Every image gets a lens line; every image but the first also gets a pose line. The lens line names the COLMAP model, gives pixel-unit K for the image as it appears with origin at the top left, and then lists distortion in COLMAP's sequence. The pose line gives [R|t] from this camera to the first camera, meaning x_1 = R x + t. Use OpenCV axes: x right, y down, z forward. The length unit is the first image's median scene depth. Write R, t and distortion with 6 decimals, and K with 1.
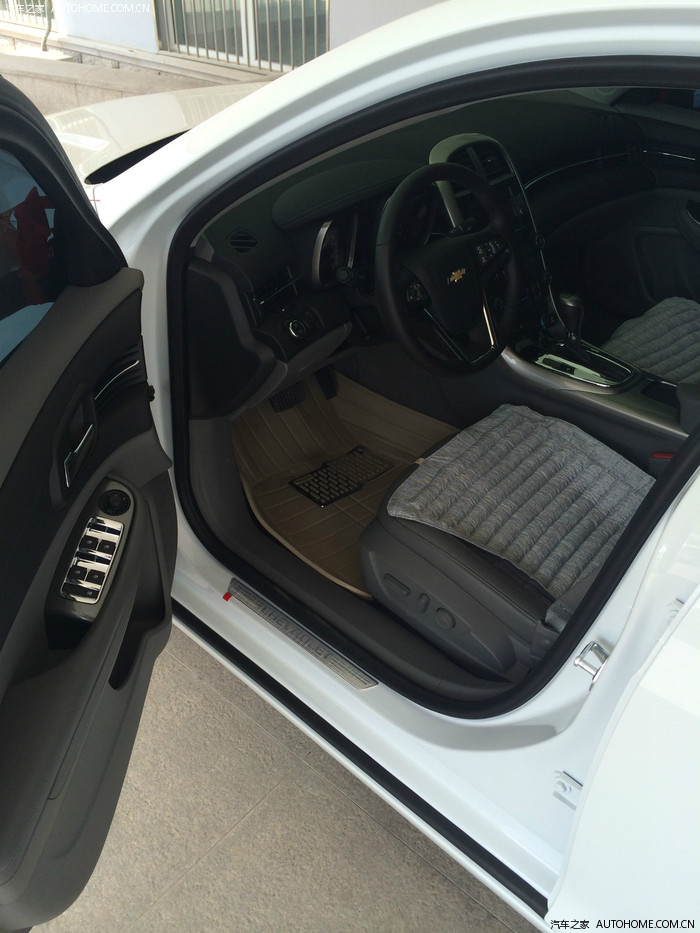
lens RADIAL K [[798.7, 0, 366.2], [0, 798.7, 465.5], [0, 0, 1]] dist [0.093097, -0.147024]
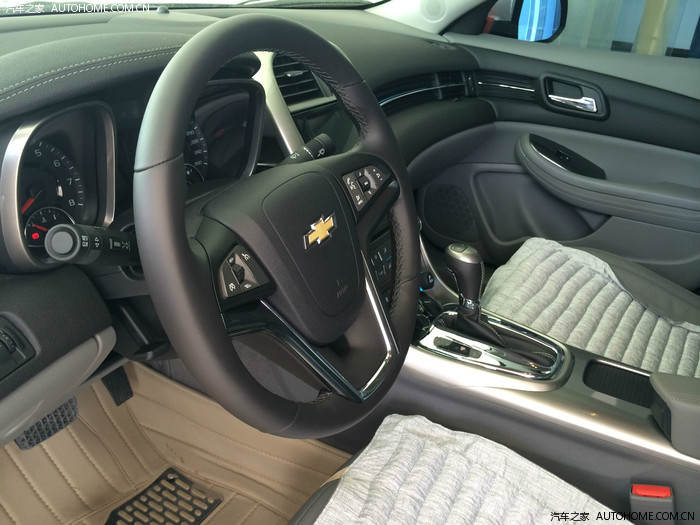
lens RADIAL K [[599.2, 0, 350.0], [0, 599.2, 262.5], [0, 0, 1]] dist [0.093097, -0.147024]
pose [[0.967905, -0.061688, 0.243629, 0.032683], [0.099683, 0.984124, -0.146843, -0.138482], [-0.230702, 0.166416, 0.958688, 0.553173]]
